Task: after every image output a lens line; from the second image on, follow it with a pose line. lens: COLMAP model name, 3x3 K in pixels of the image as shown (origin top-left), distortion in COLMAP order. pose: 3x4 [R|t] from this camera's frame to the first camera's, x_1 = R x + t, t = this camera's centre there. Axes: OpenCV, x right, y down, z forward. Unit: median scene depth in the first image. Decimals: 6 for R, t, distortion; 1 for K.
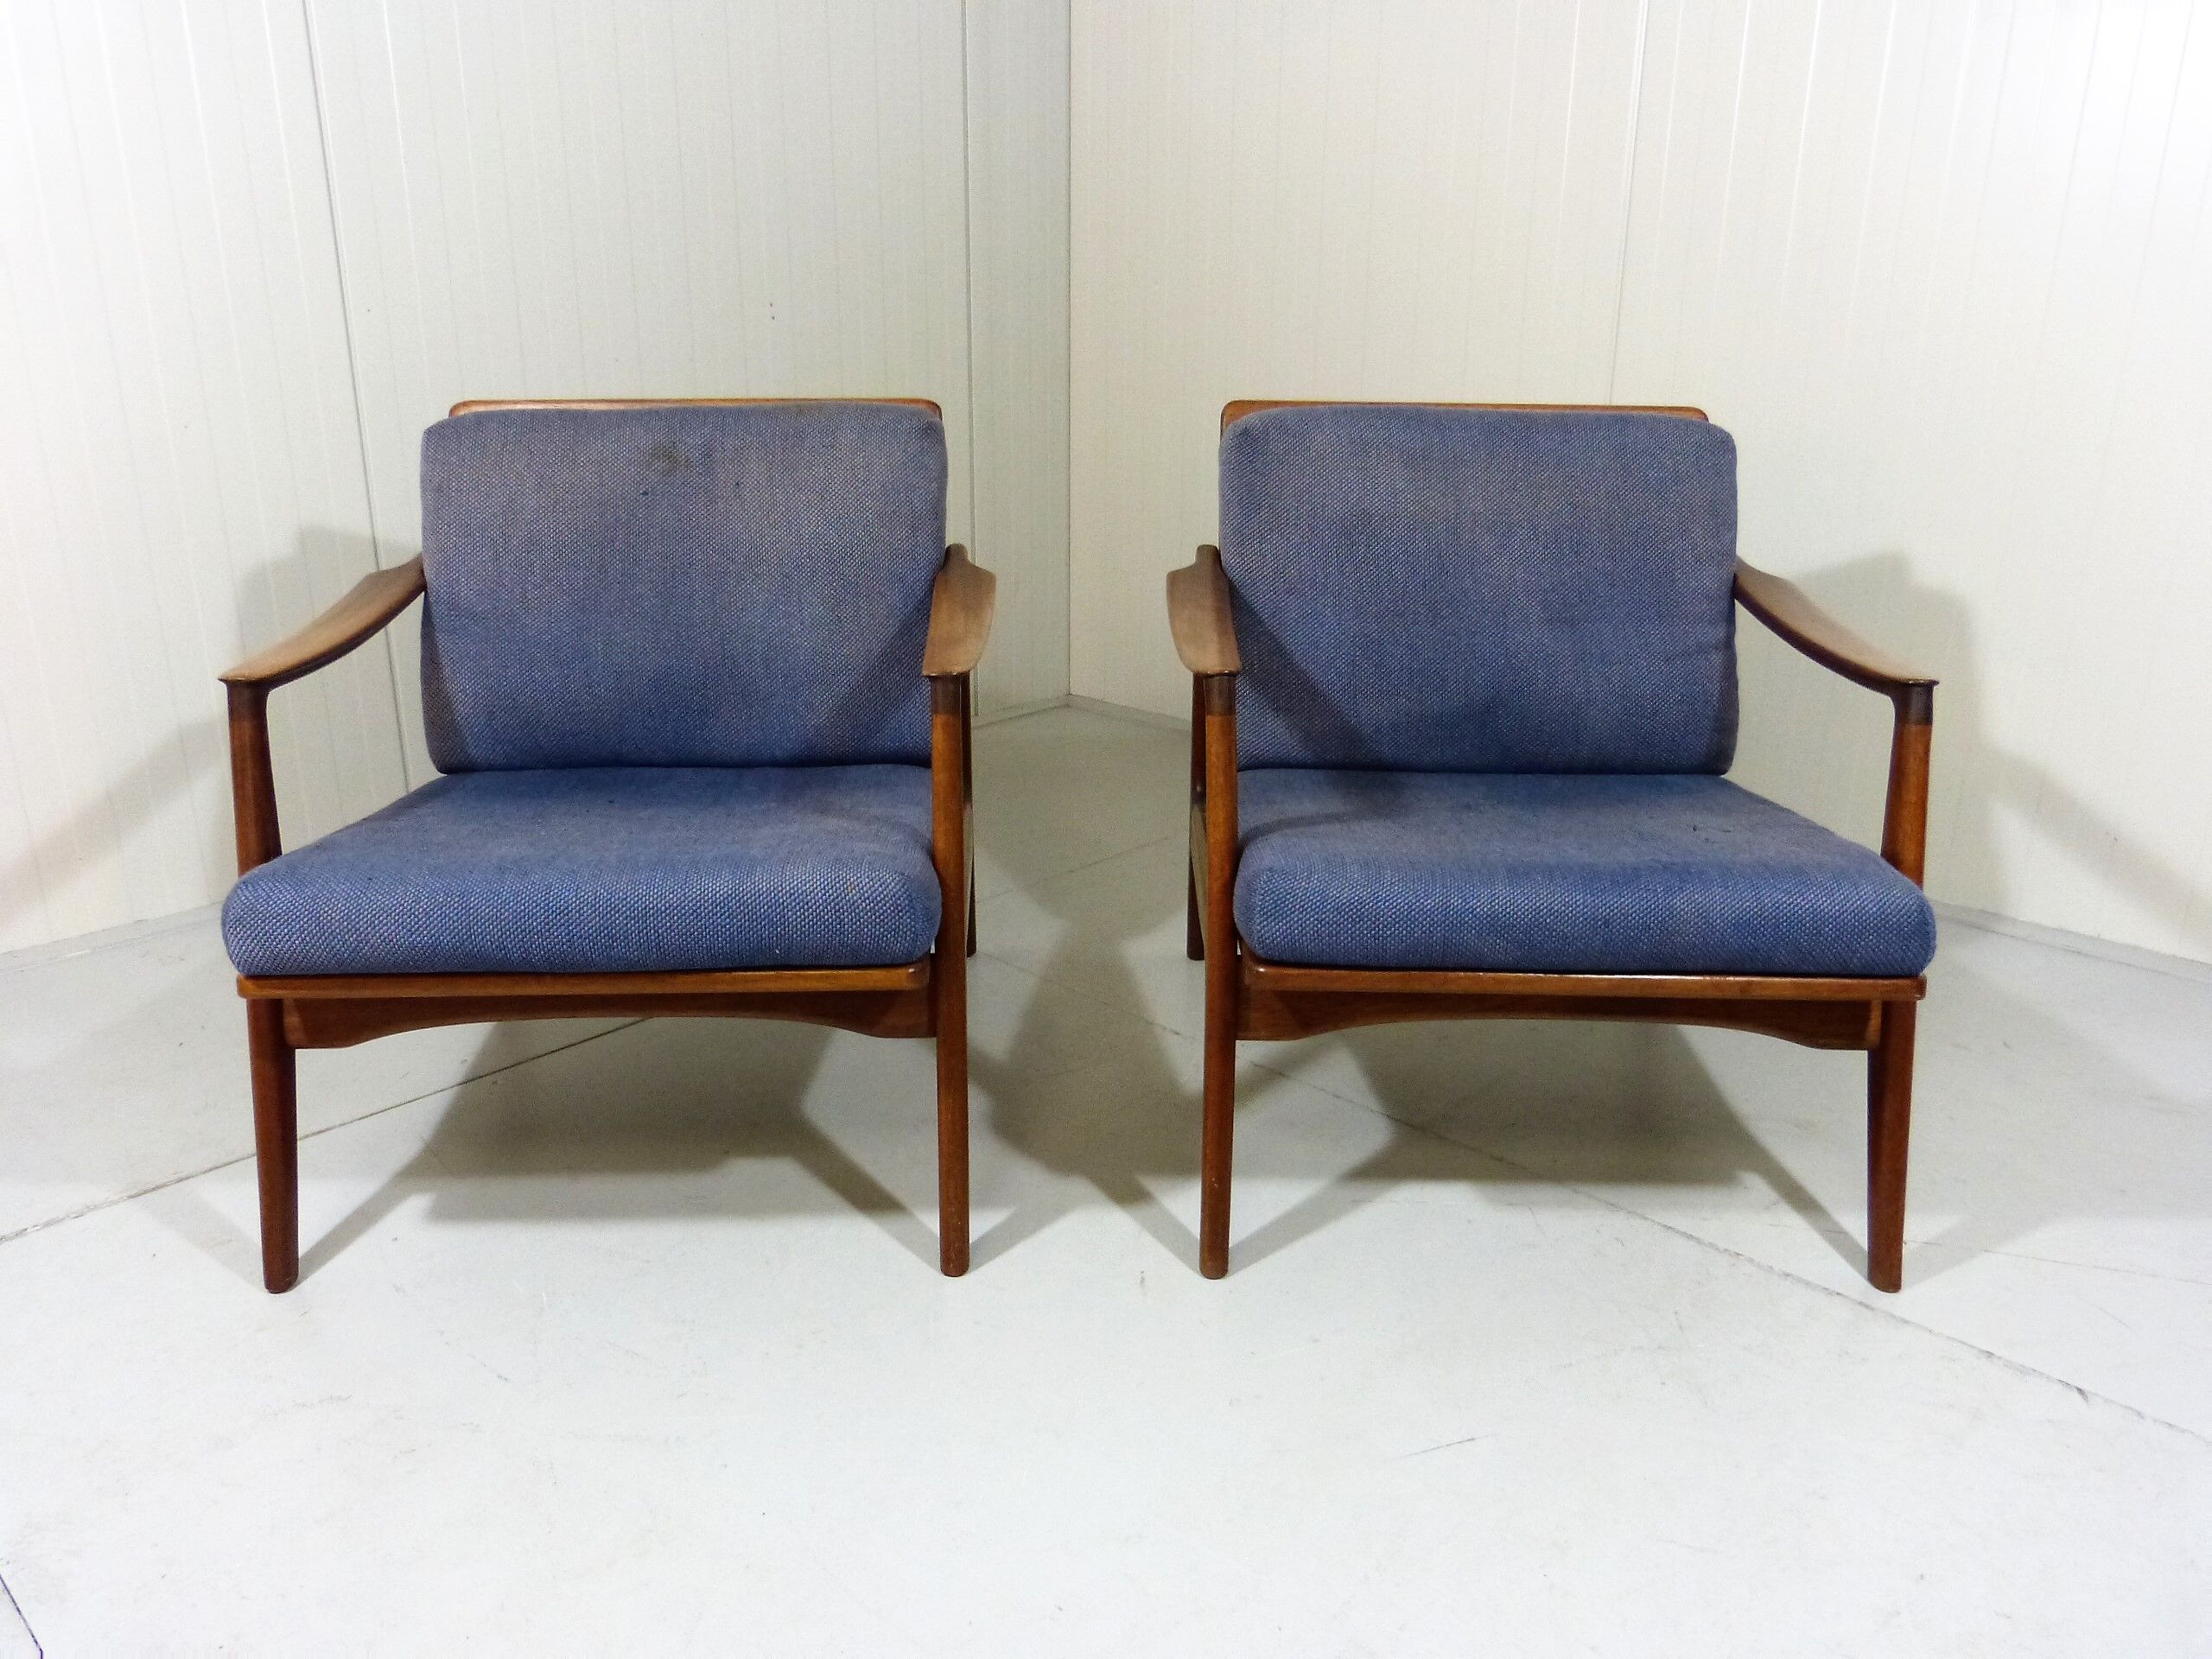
lens RADIAL K [[1638.7, 0, 1114.4], [0, 1638.7, 822.0], [0, 0, 1]] dist [-0.032966, 0.020786]
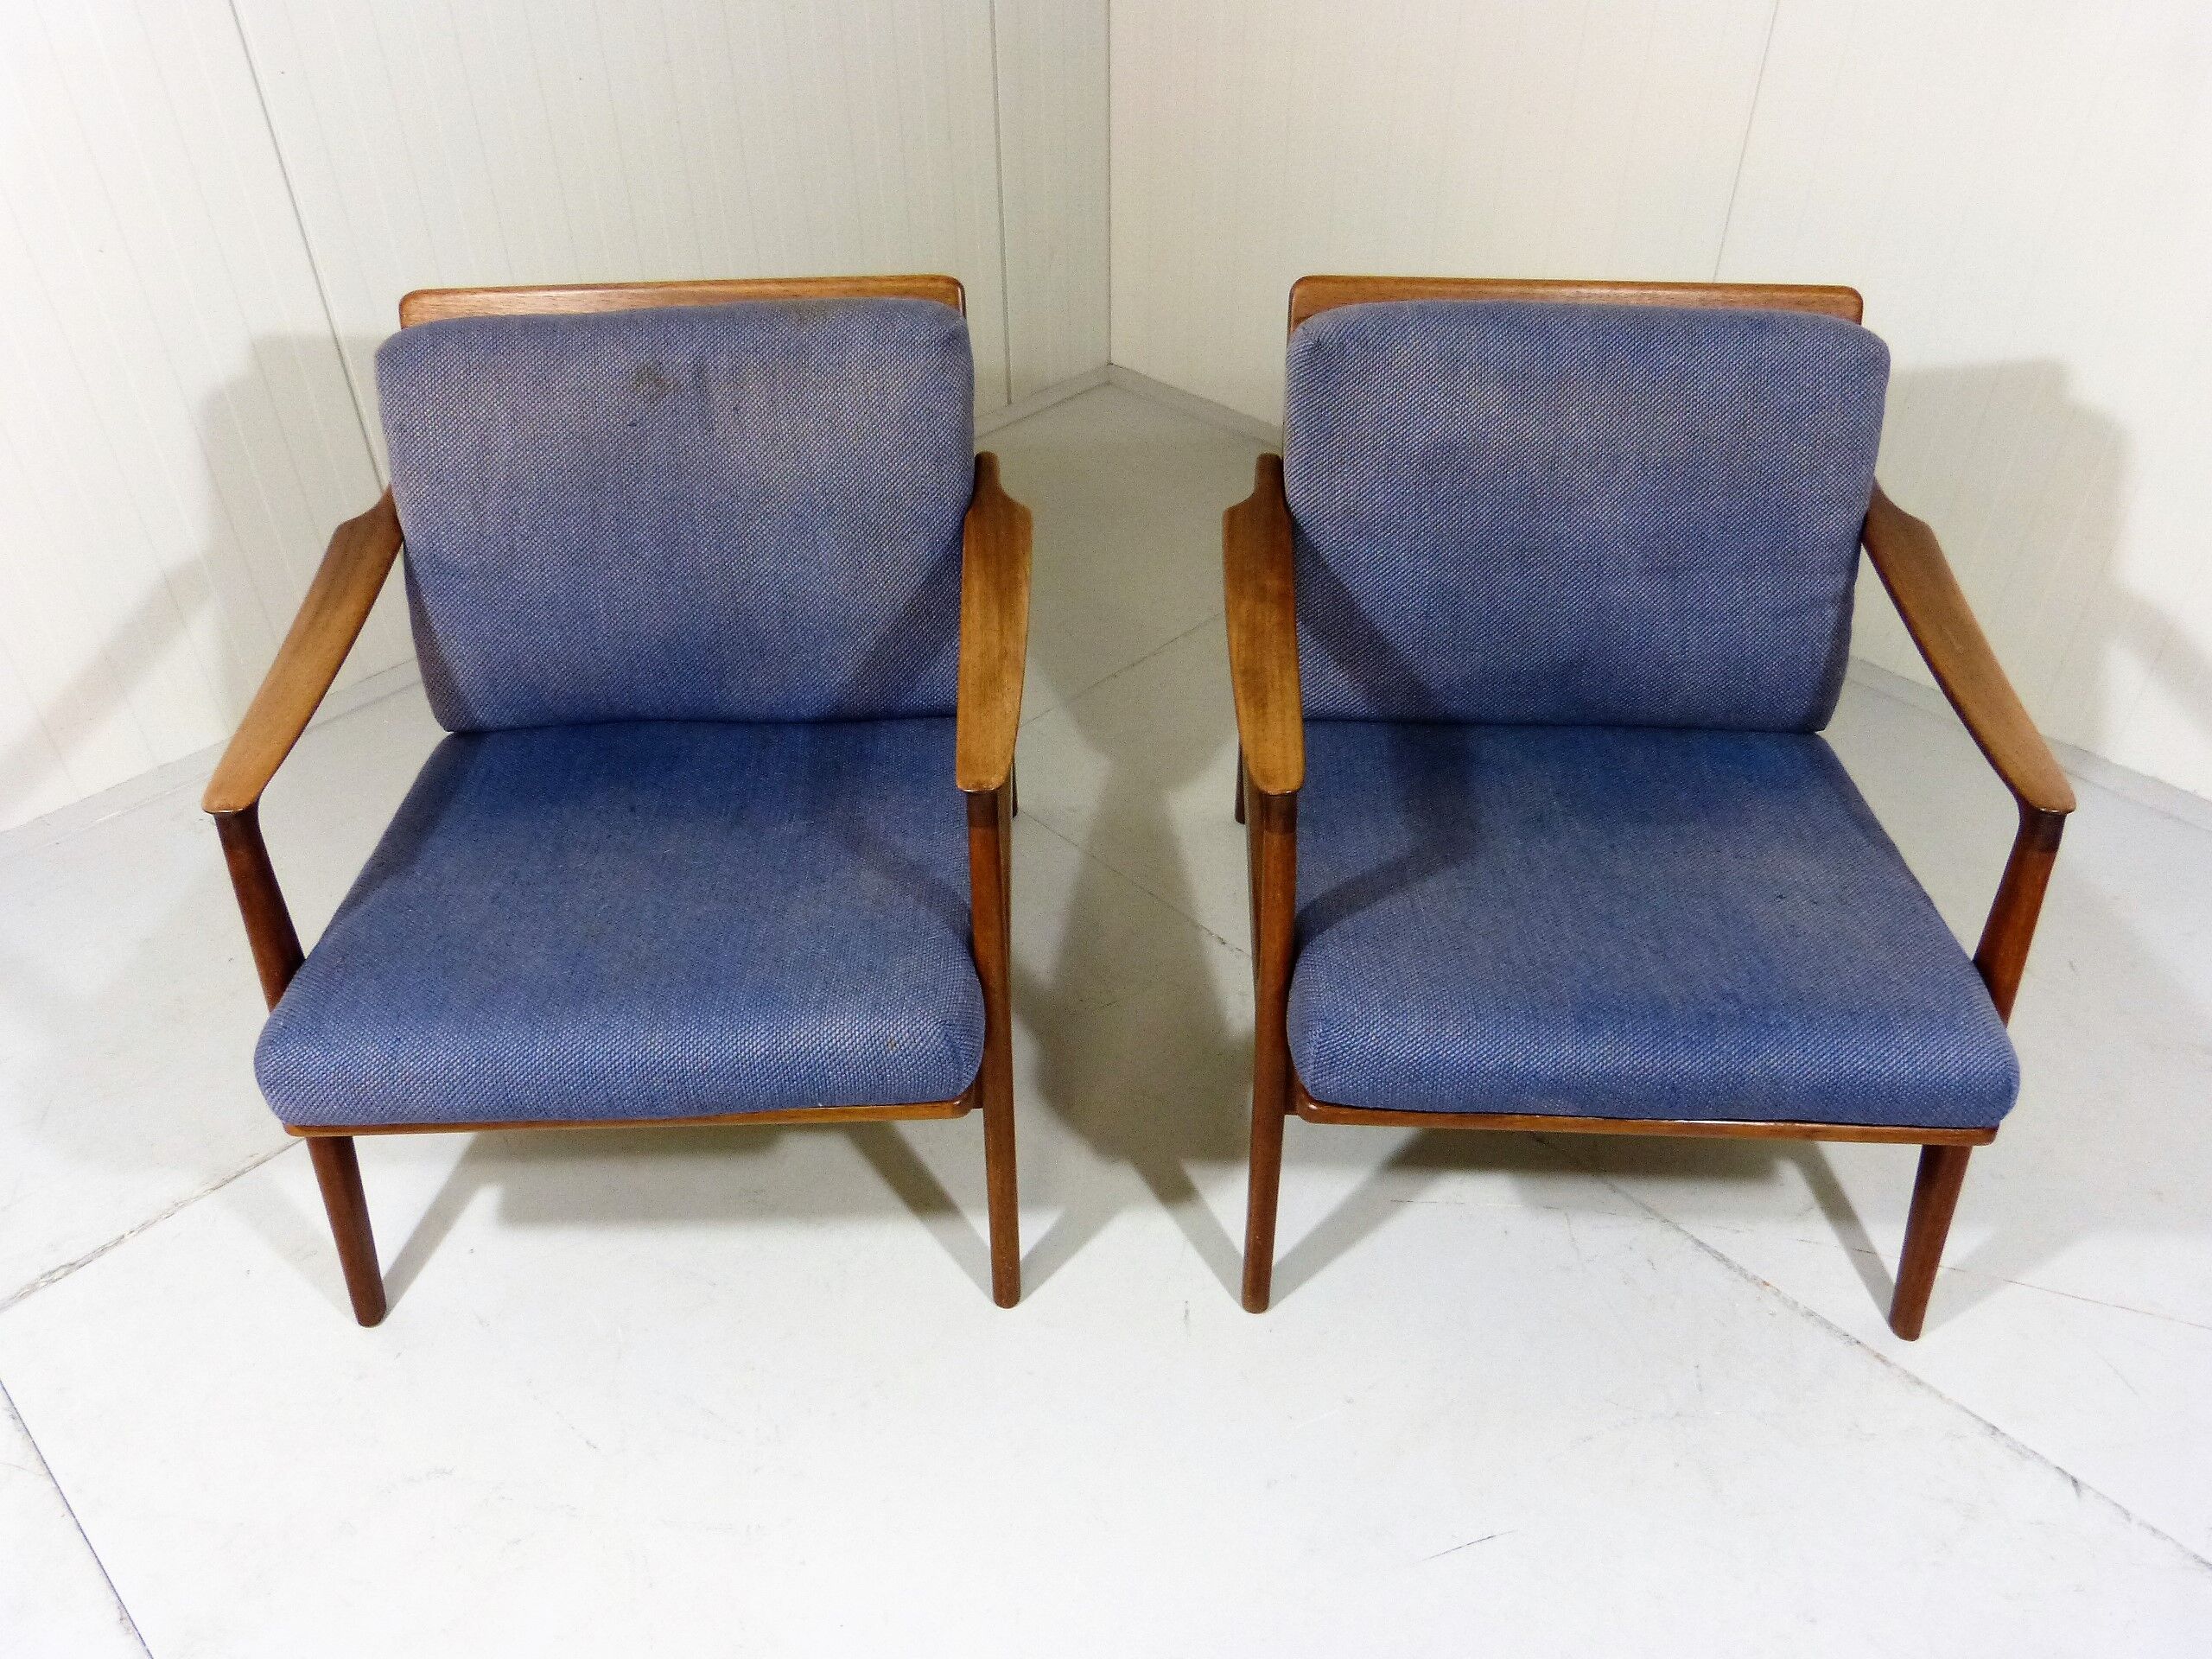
lens RADIAL K [[1638.7, 0, 1109.3], [0, 1638.7, 822.7], [0, 0, 1]] dist [-0.032966, 0.020786]
pose [[0.999649, 0.006066, -0.025787, -0.005966], [0.003313, 0.937157, 0.348892, -0.312834], [0.026283, -0.348855, 0.936808, 0.107305]]
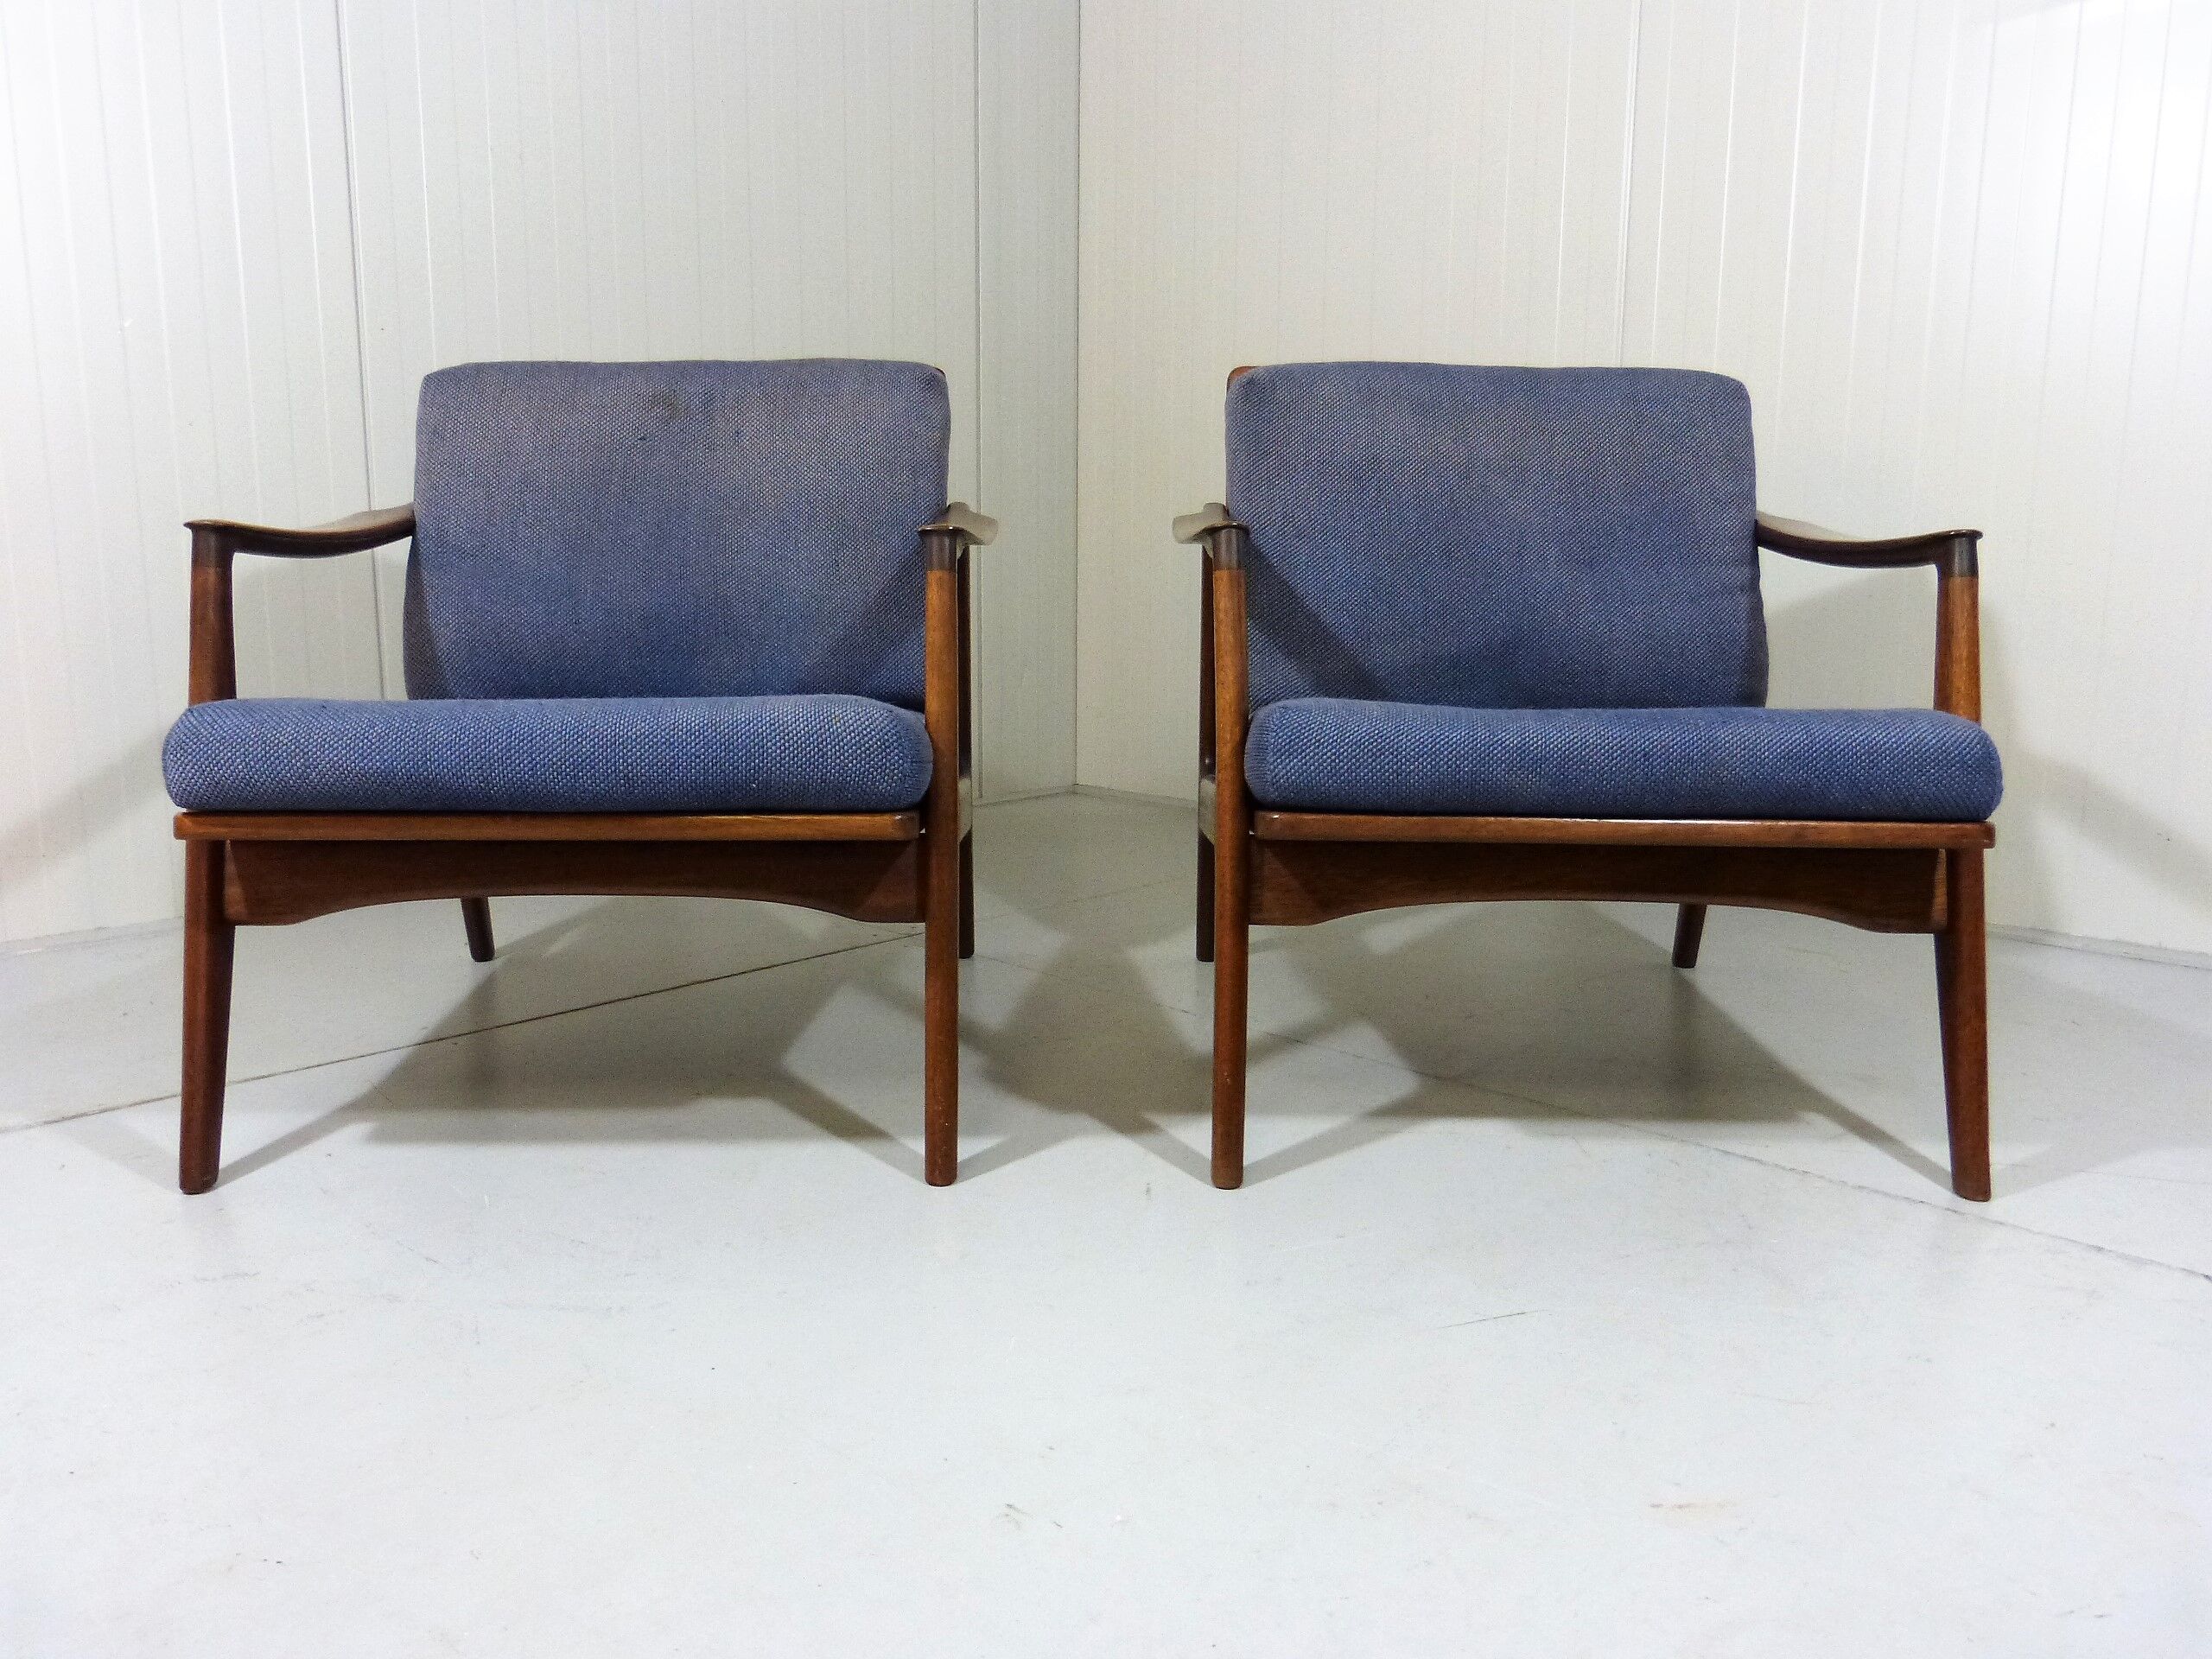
lens RADIAL K [[1638.7, 0, 1111.8], [0, 1638.7, 819.4], [0, 0, 1]] dist [-0.032966, 0.020786]
pose [[0.999973, 0.000718, -0.007331, 0.003009], [-0.001791, 0.989069, -0.147441, 0.174581], [0.007145, 0.147450, 0.989044, 0.062547]]
